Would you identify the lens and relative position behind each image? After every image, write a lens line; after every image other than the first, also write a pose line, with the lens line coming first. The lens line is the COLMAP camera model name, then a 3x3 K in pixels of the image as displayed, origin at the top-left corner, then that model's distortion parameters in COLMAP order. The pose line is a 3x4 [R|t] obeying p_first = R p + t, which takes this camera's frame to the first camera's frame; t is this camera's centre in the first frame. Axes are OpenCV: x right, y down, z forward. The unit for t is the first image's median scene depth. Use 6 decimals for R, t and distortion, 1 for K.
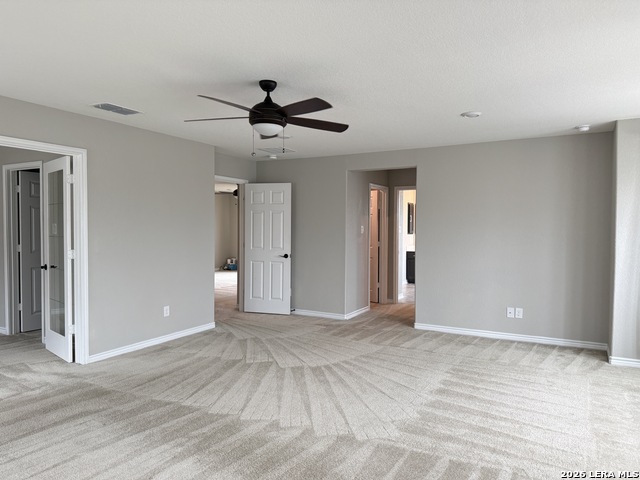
lens RADIAL K [[447.2, 0, 321.1], [0, 447.2, 237.7], [0, 0, 1]] dist [0.056363, -0.069063]
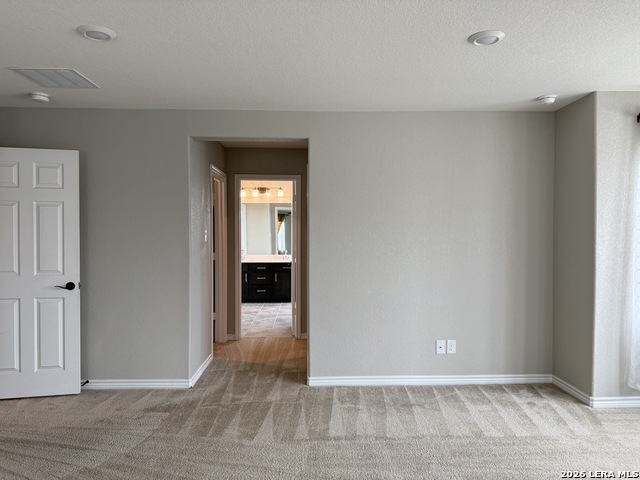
lens RADIAL K [[447.2, 0, 318.1], [0, 447.2, 241.8], [0, 0, 1]] dist [0.056363, -0.069063]
pose [[0.859504, -0.017662, 0.510824, -0.107558], [0.017575, 0.999833, 0.004998, -0.010735], [-0.510827, 0.004682, 0.859671, 0.411182]]
